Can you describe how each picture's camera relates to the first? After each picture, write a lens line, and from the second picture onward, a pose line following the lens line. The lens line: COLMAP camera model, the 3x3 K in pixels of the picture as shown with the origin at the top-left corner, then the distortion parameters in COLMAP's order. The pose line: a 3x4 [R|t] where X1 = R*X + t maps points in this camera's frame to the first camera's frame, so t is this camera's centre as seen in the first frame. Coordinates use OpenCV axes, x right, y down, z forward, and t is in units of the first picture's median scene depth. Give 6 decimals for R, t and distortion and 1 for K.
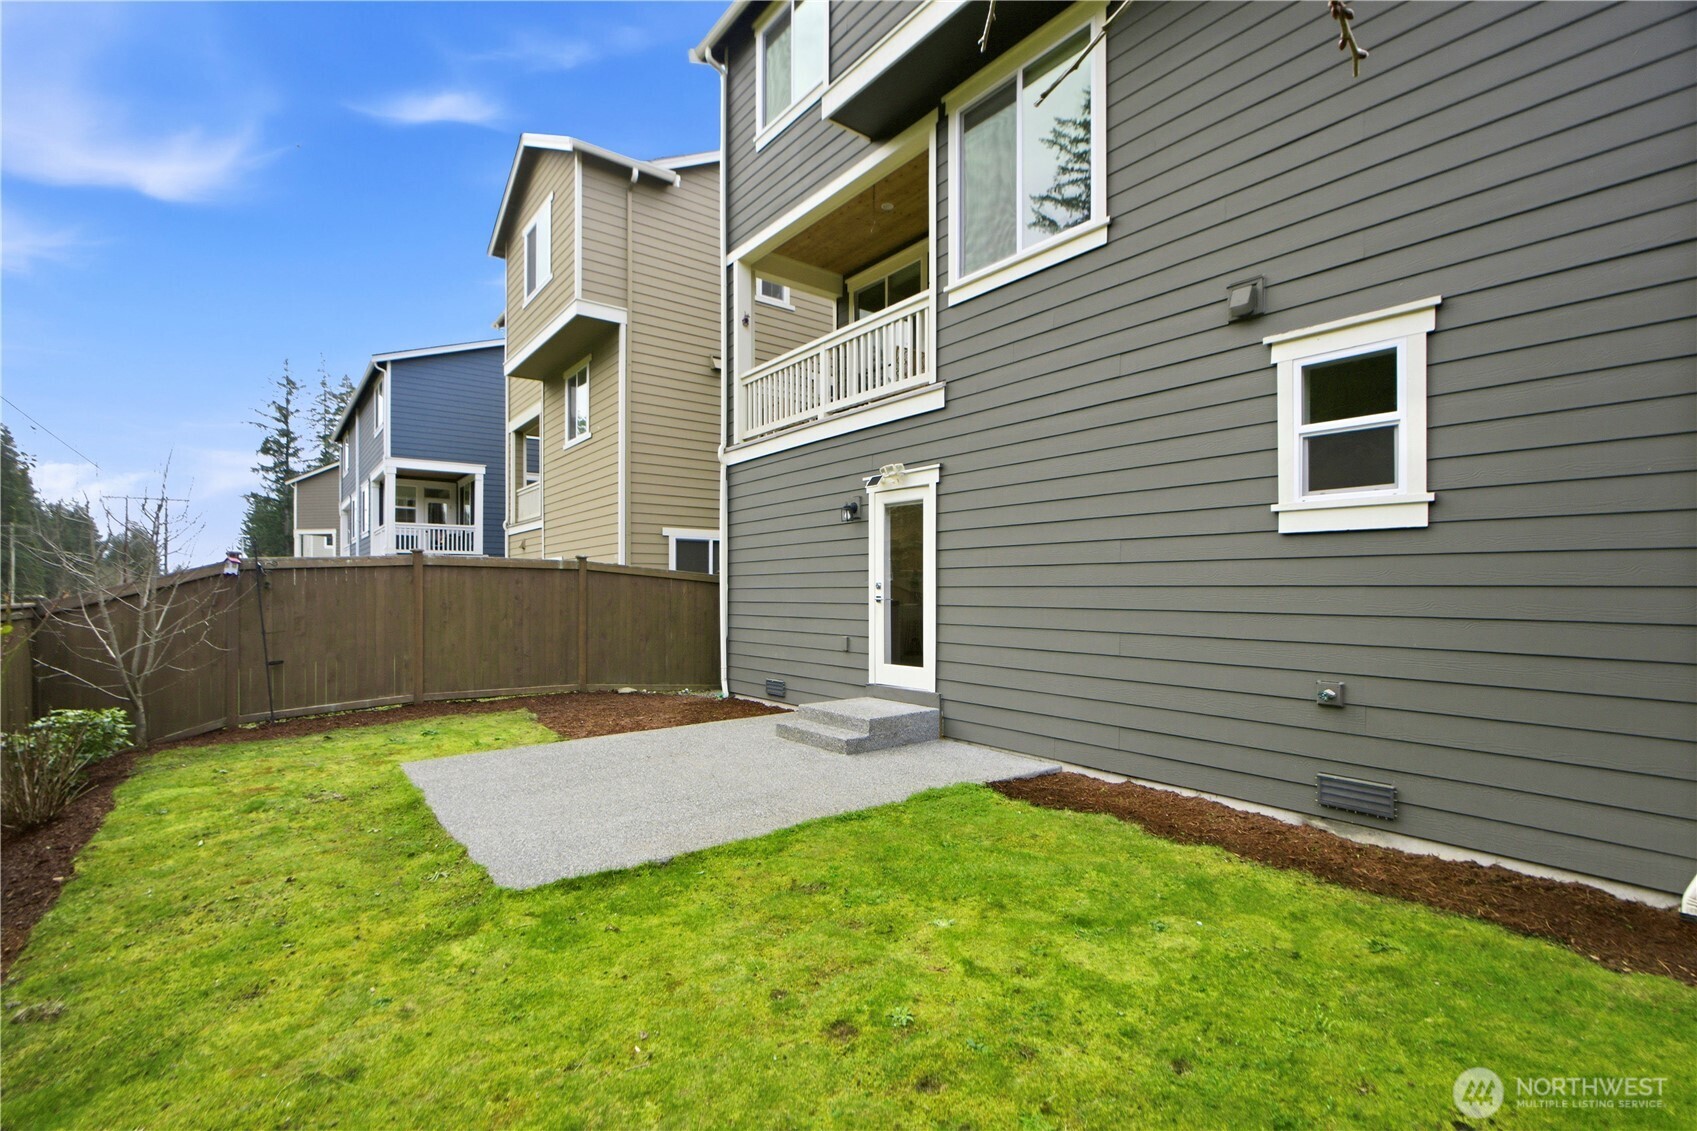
lens RADIAL K [[777.4, 0, 854.3], [0, 777.4, 593.0], [0, 0, 1]] dist [-0.044750, -0.000061]
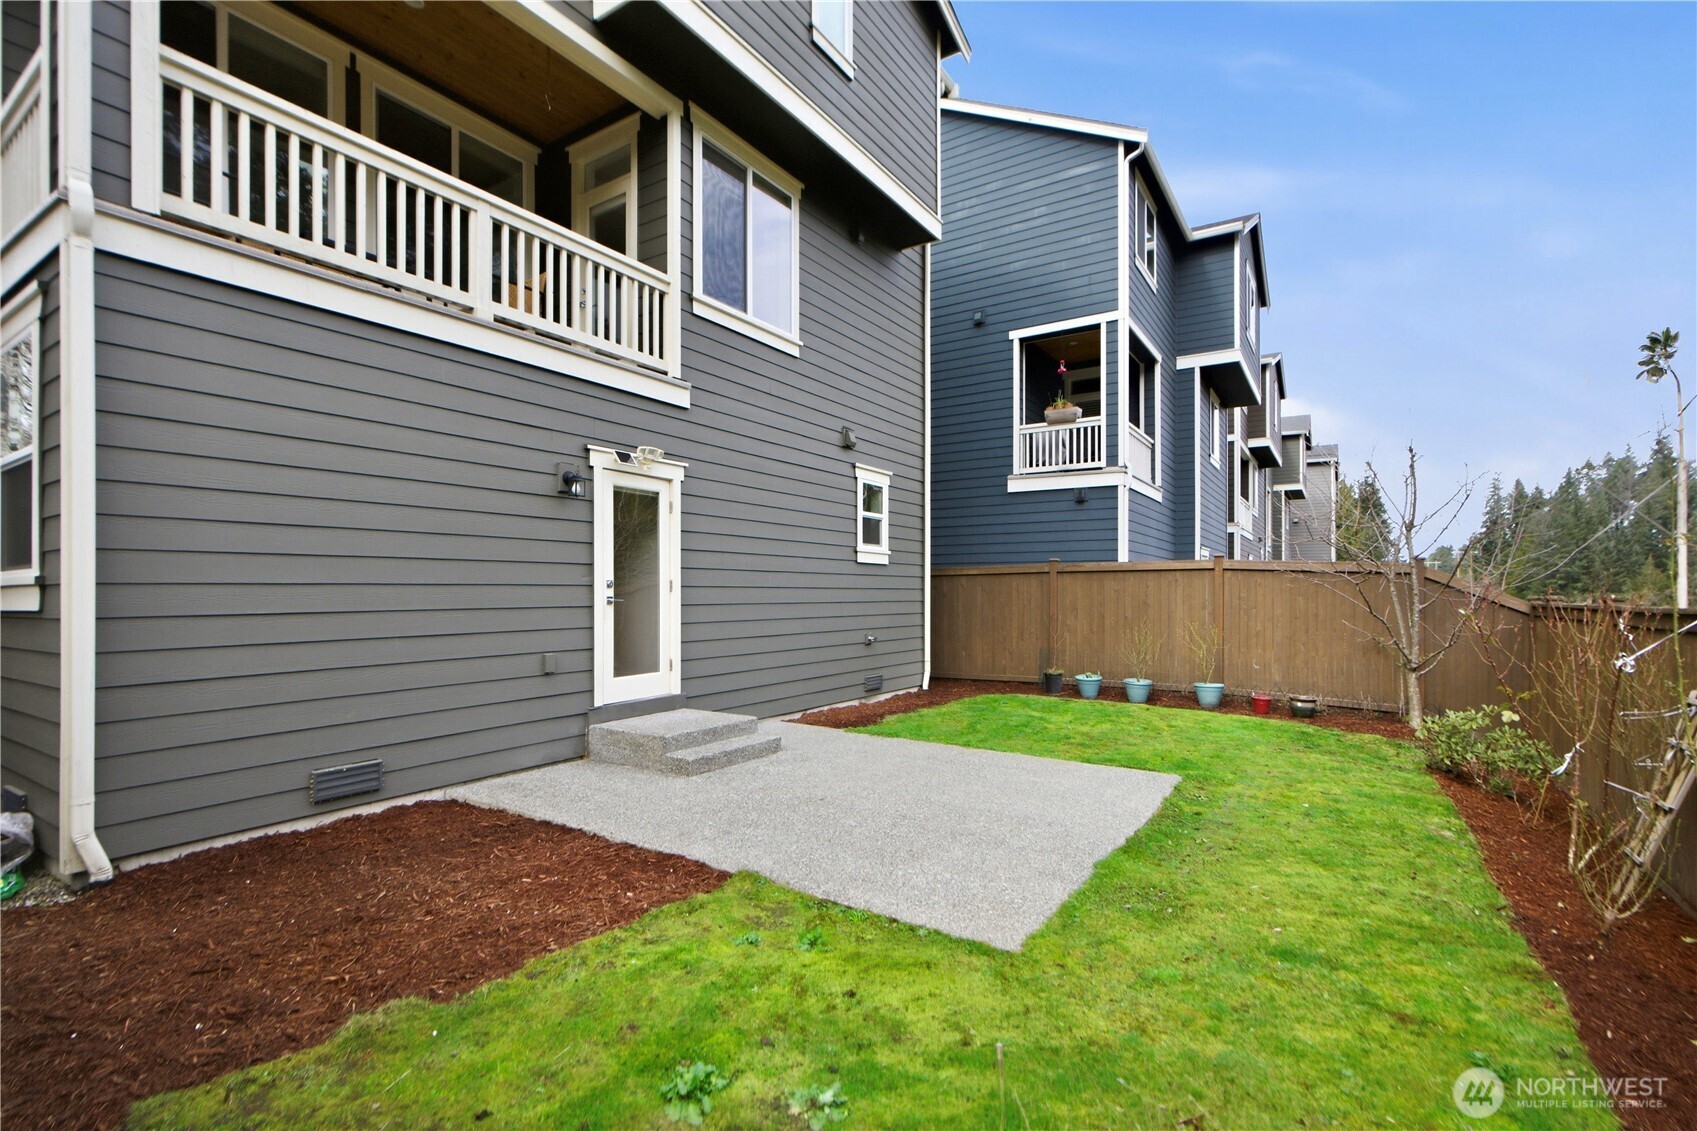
lens RADIAL K [[777.4, 0, 854.3], [0, 777.4, 593.0], [0, 0, 1]] dist [-0.044750, -0.000061]
pose [[-0.345987, -0.004776, 0.938227, -0.903971], [-0.000821, 0.999988, 0.004788, -0.004141], [-0.938239, 0.000887, -0.345987, 1.141257]]
